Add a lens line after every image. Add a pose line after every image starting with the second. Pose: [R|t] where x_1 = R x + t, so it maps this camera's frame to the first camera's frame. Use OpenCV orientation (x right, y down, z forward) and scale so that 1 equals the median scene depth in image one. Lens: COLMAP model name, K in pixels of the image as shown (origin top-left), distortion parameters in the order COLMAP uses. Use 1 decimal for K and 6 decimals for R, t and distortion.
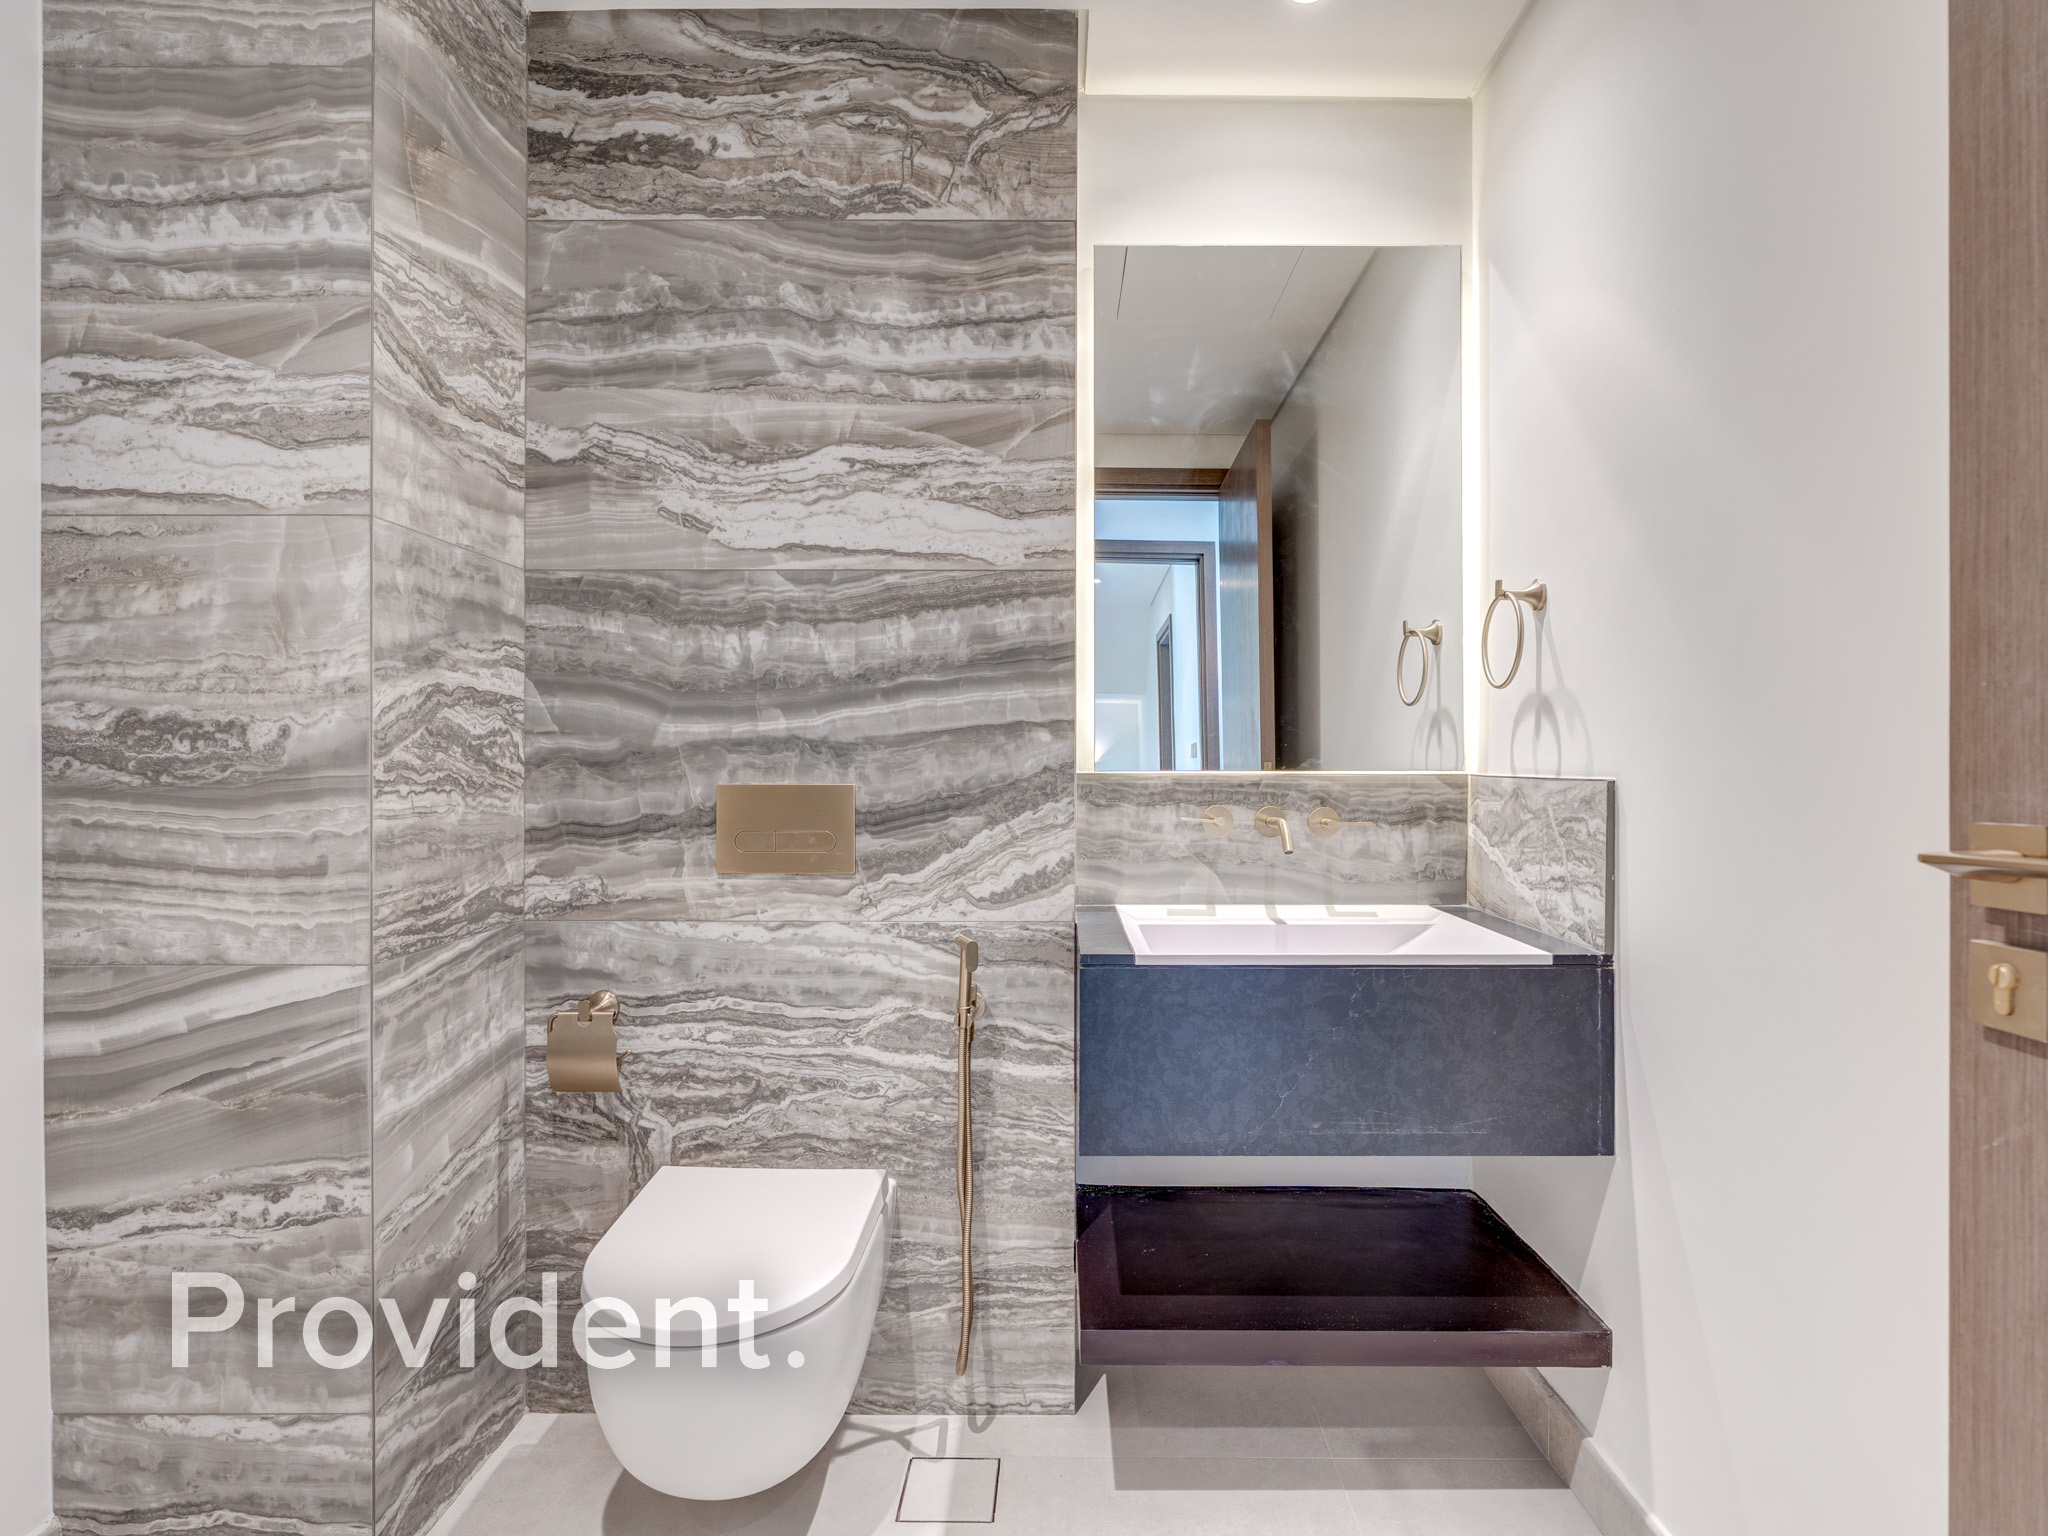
lens RADIAL K [[1053.4, 0, 1034.1], [0, 1053.4, 759.0], [0, 0, 1]] dist [-0.004689, 0.000518]
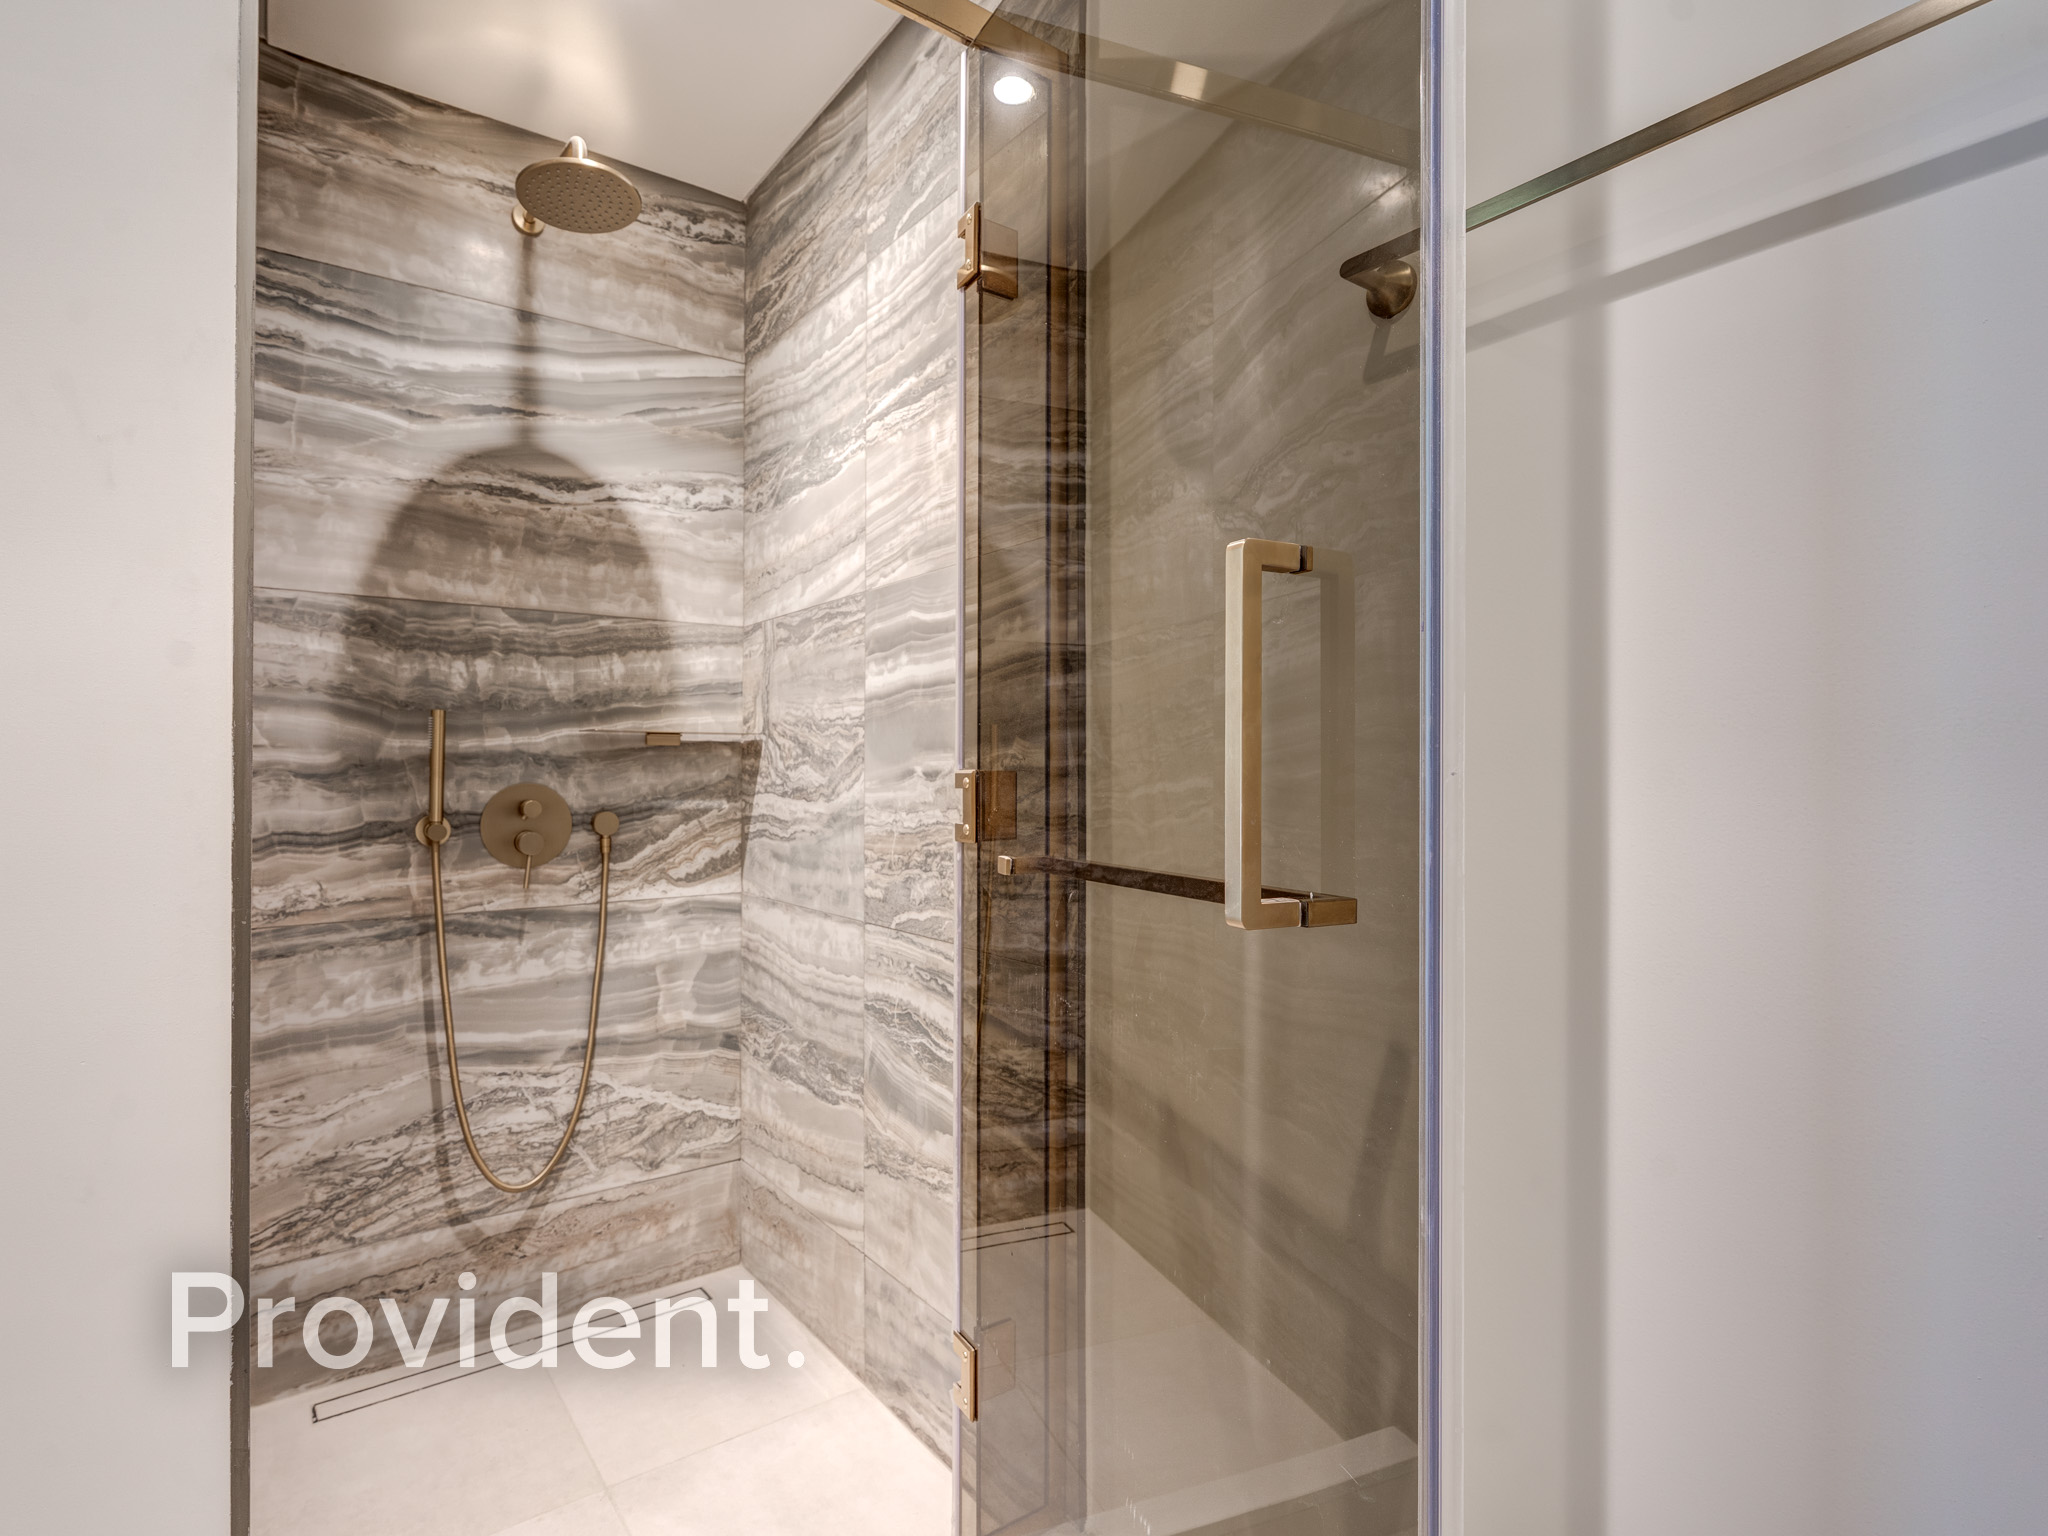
lens RADIAL K [[1053.4, 0, 1034.1], [0, 1053.4, 759.0], [0, 0, 1]] dist [-0.004689, 0.000518]
pose [[0.796186, 0.001046, 0.605052, -0.480259], [0.001565, 0.999992, -0.003788, -0.007314], [-0.605050, 0.003963, 0.796177, -0.280031]]
